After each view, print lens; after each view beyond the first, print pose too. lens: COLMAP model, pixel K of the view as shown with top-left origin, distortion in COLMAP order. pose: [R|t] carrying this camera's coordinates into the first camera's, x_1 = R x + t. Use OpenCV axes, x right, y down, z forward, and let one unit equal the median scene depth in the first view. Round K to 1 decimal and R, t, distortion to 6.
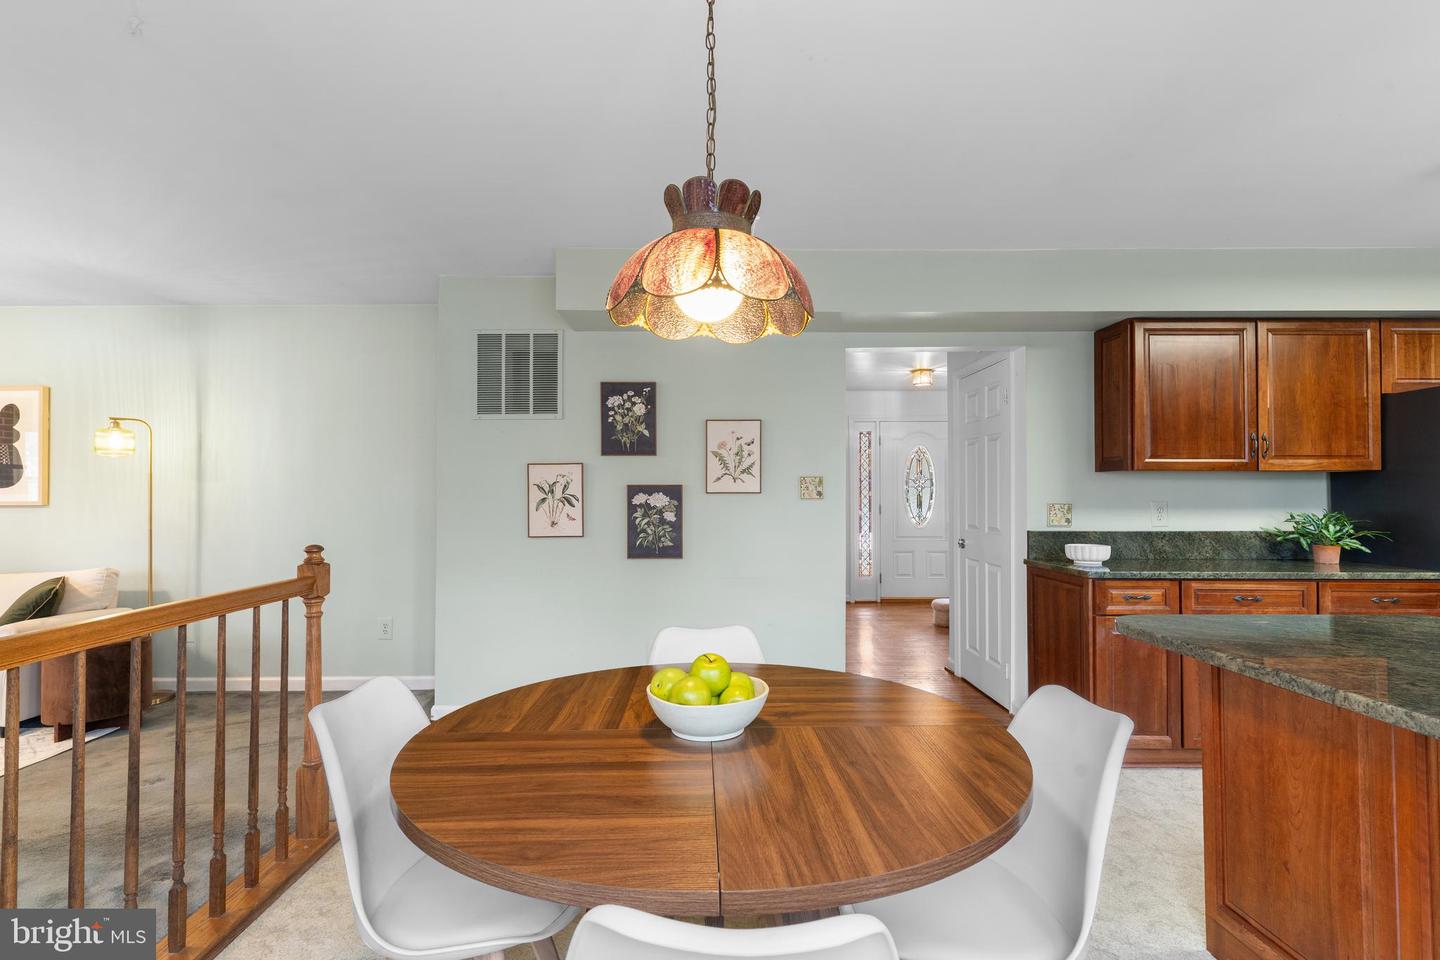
lens RADIAL K [[702.5, 0, 718.8], [0, 702.5, 482.9], [0, 0, 1]] dist [0.005299, -0.000327]
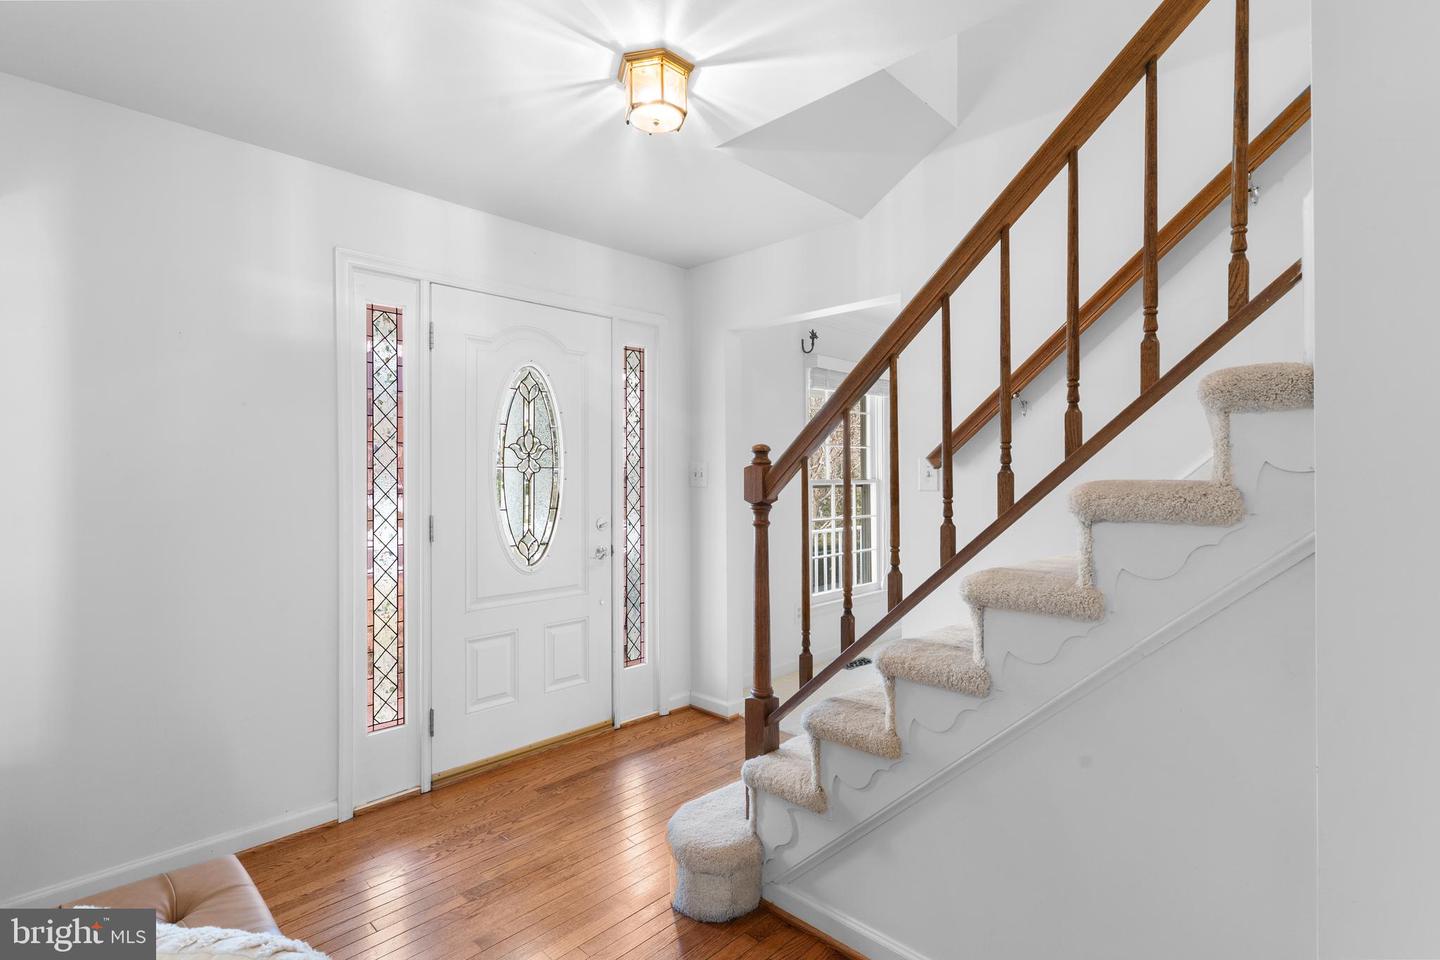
lens RADIAL K [[702.5, 0, 719.3], [0, 702.5, 477.9], [0, 0, 1]] dist [0.005299, -0.000327]
pose [[0.717818, -0.003070, 0.696224, 0.086811], [-0.008595, 0.999875, 0.013270, 0.005478], [-0.696178, -0.015510, 0.717702, 0.642183]]
